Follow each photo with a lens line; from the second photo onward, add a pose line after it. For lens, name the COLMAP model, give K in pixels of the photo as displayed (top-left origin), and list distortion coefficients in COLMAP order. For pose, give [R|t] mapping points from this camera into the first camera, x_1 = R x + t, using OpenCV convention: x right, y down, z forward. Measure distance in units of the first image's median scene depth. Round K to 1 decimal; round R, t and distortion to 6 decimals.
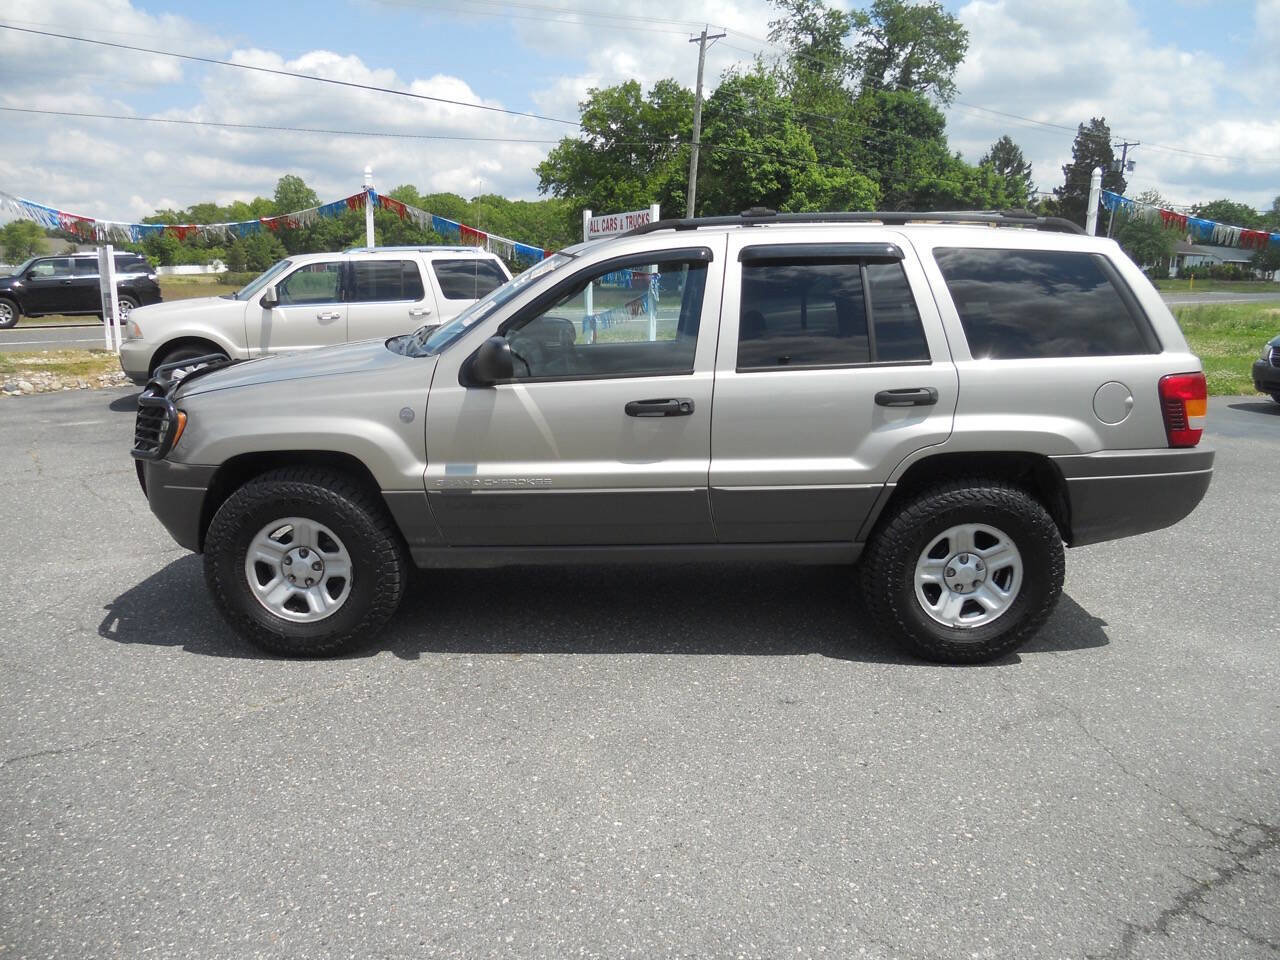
lens RADIAL K [[988.4, 0, 640.0], [0, 988.4, 480.0], [0, 0, 1]] dist [-0.032228, -0.012710]
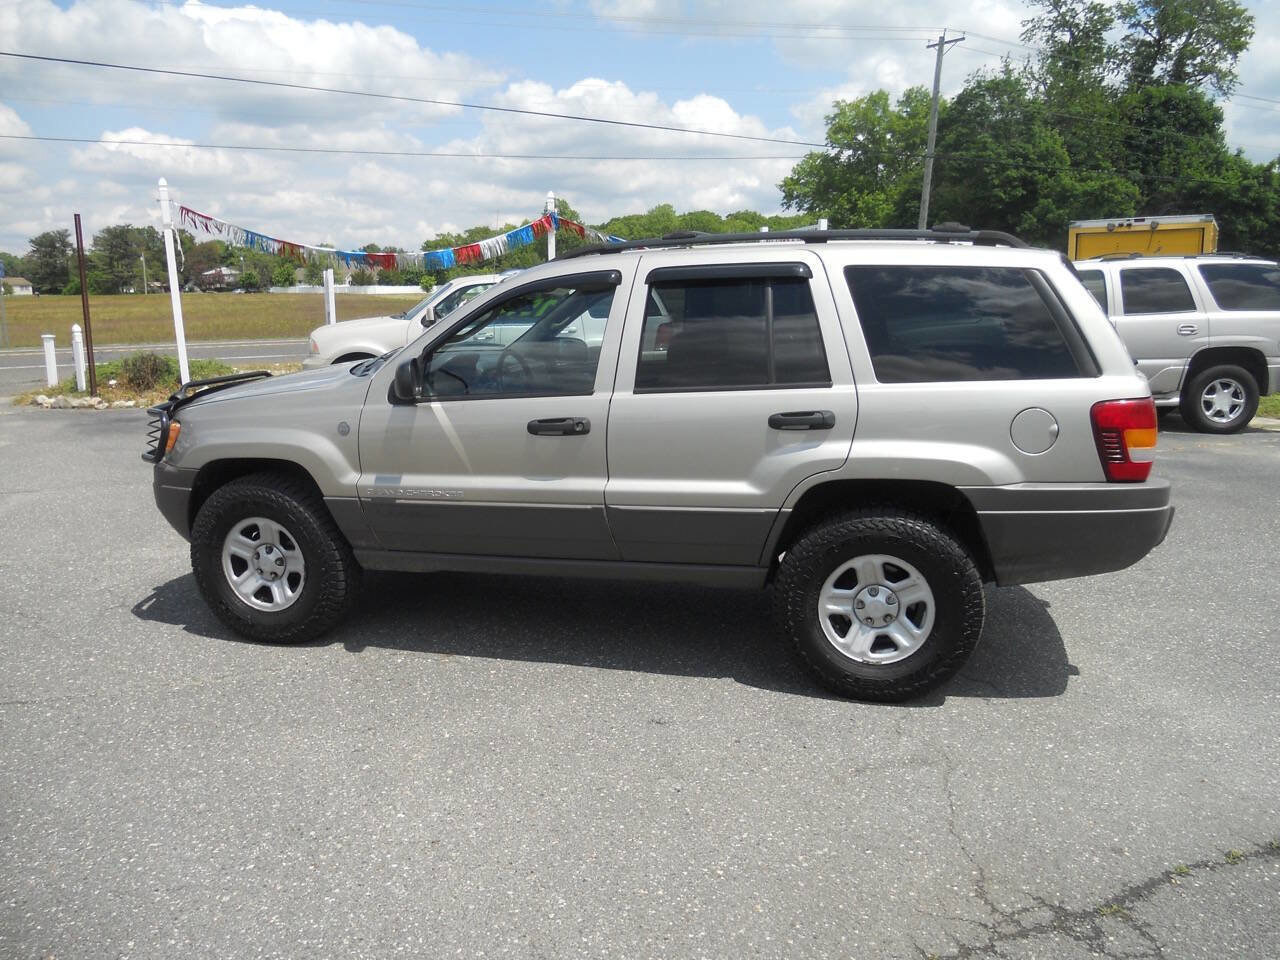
lens RADIAL K [[987.0, 0, 633.6], [0, 987.0, 478.0], [0, 0, 1]] dist [-0.028265, -0.014170]
pose [[0.966664, 0.032865, -0.253930, 0.343034], [-0.036913, 0.999256, -0.011194, -0.010131], [0.253373, 0.020194, 0.967158, 0.018592]]
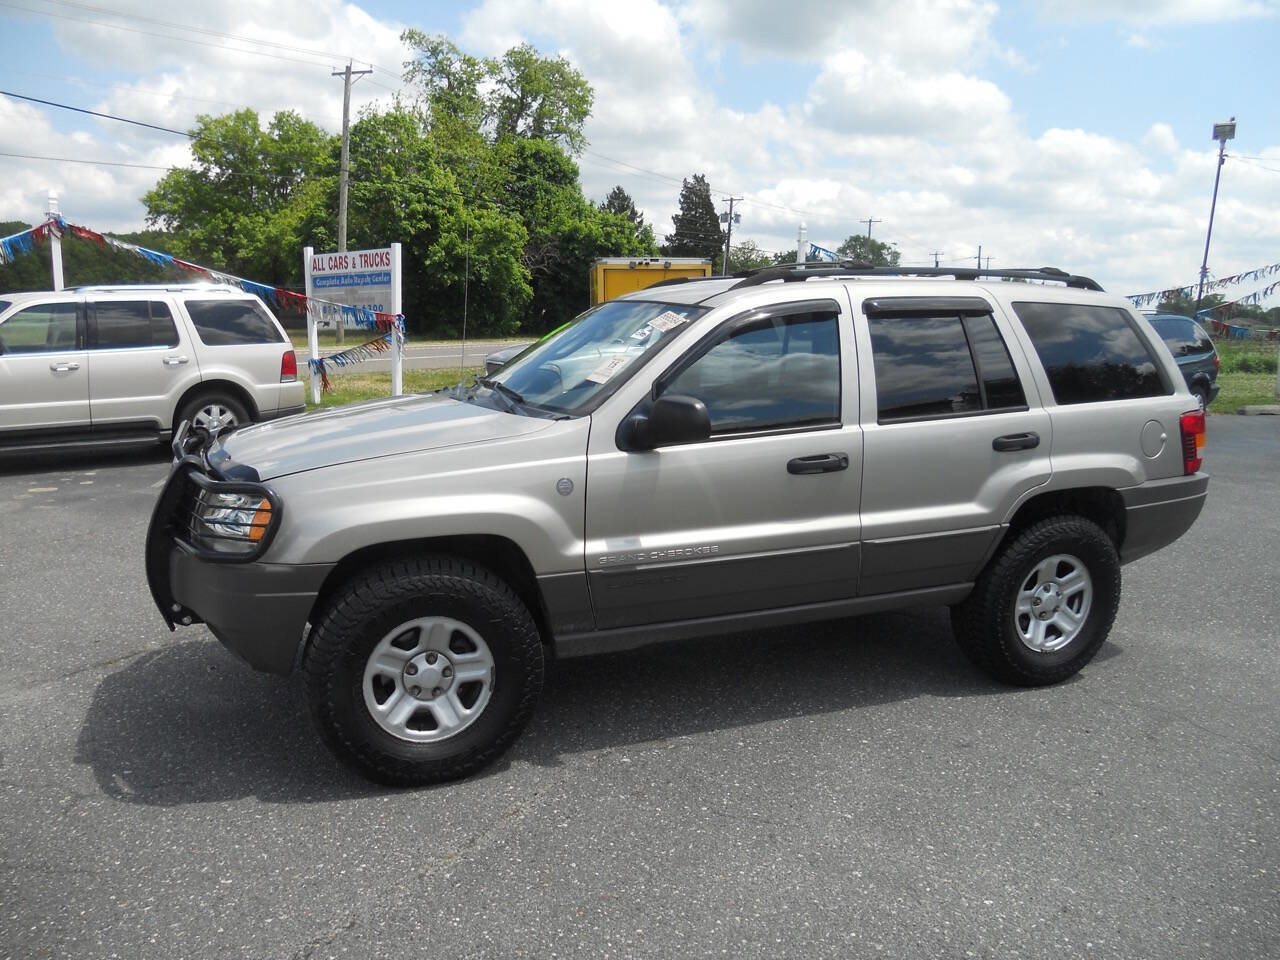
lens RADIAL K [[977.5, 0, 645.3], [0, 977.5, 482.3], [0, 0, 1]] dist [-0.023628, -0.023541]
pose [[0.927130, -0.056080, 0.370520, -0.470710], [0.068677, 0.997420, -0.020881, -0.043895], [-0.368393, 0.044806, 0.928590, 0.164553]]
